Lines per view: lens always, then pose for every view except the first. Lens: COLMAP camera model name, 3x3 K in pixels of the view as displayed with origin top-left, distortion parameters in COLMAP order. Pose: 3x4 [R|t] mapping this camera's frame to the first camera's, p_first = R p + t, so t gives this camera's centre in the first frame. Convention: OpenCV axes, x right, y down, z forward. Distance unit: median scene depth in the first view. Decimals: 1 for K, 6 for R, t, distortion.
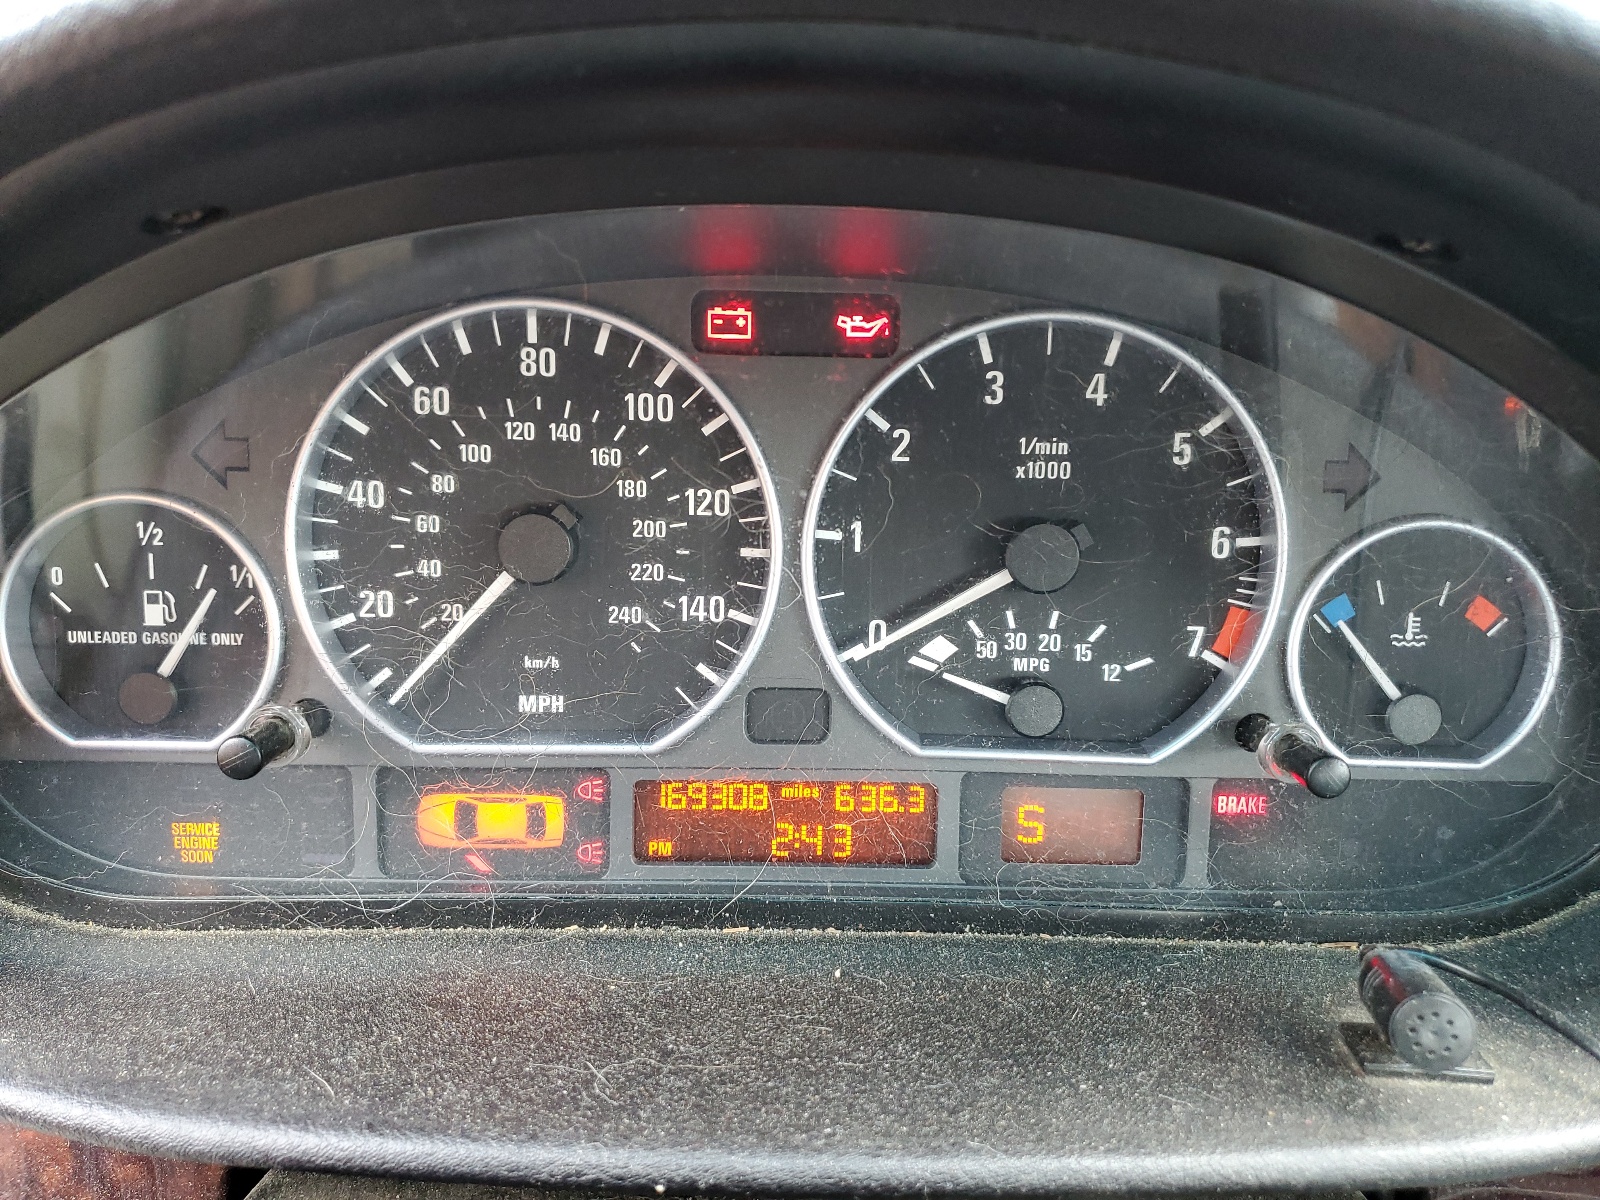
lens RADIAL K [[1224.3, 0, 799.7], [0, 1224.3, 603.0], [0, 0, 1]] dist [-0.053898, -0.002236]
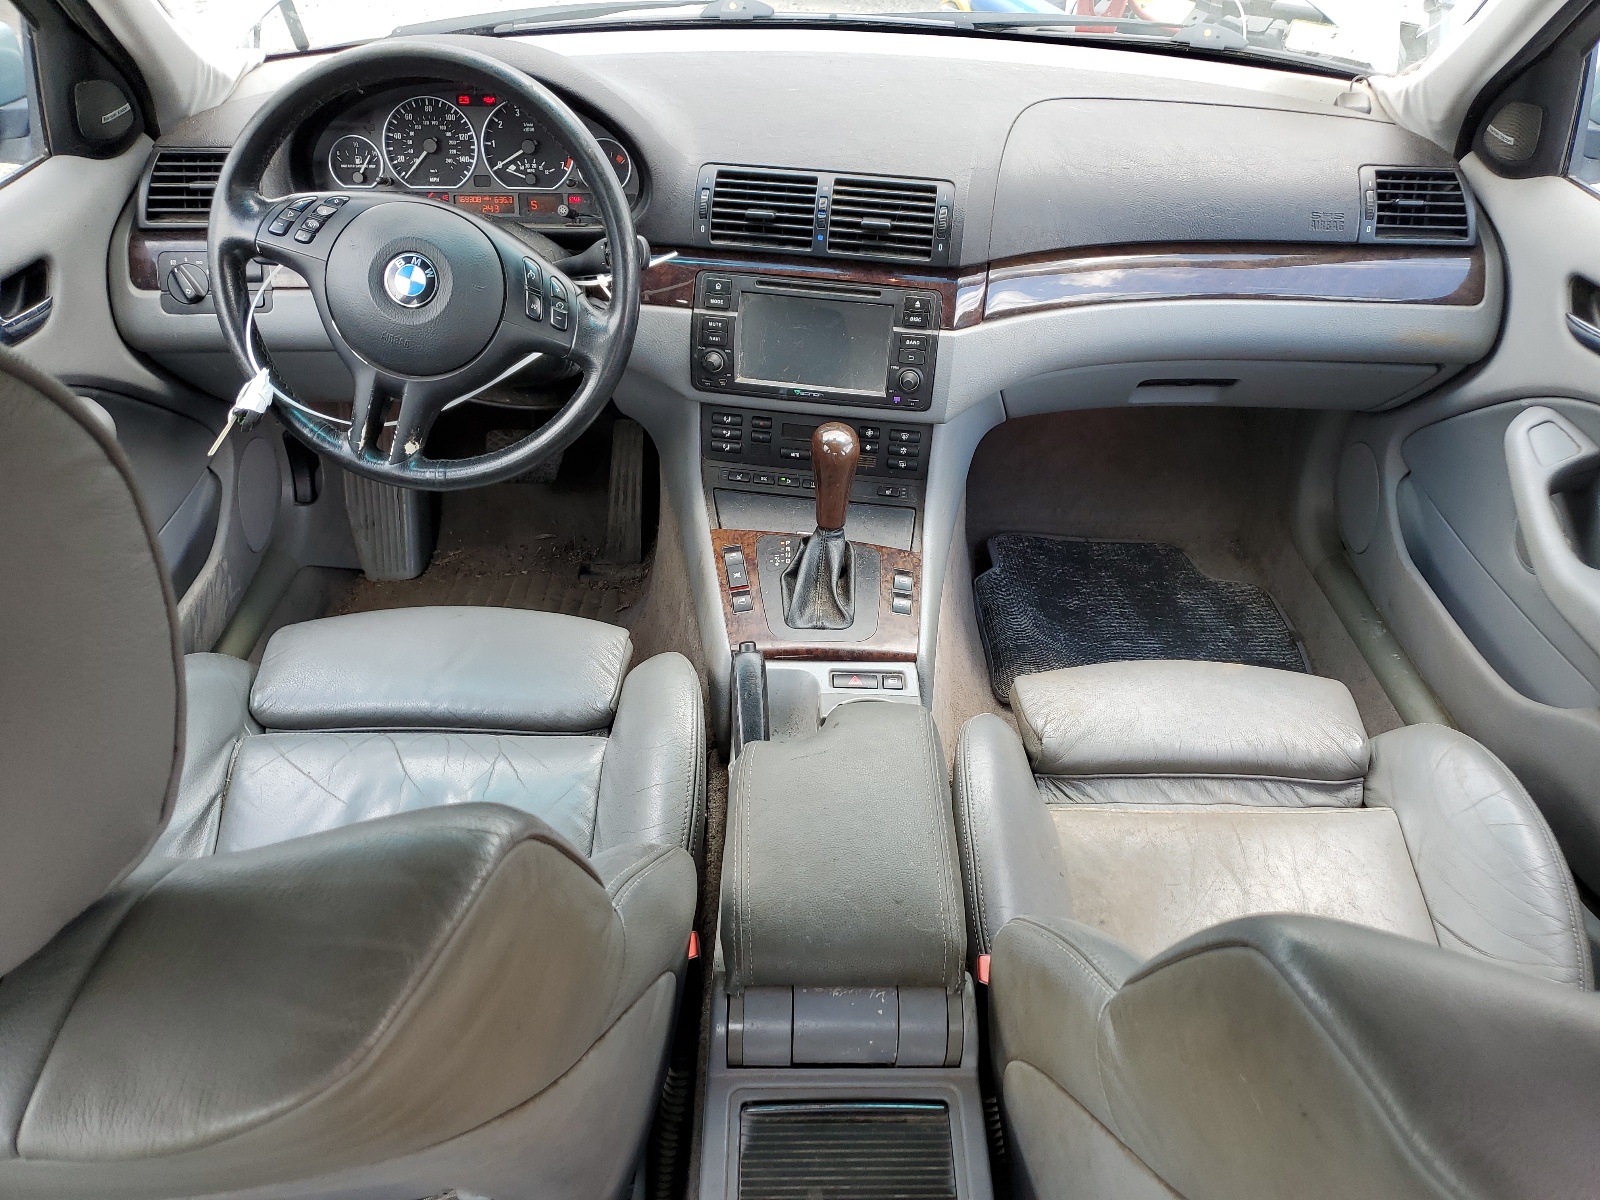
lens RADIAL K [[1224.3, 0, 798.7], [0, 1224.3, 598.2], [0, 0, 1]] dist [-0.053898, -0.002236]
pose [[0.998460, 0.020387, -0.051604, 1.618749], [-0.005340, 0.961041, 0.276355, 0.364262], [0.055227, -0.275654, 0.959669, -4.284329]]
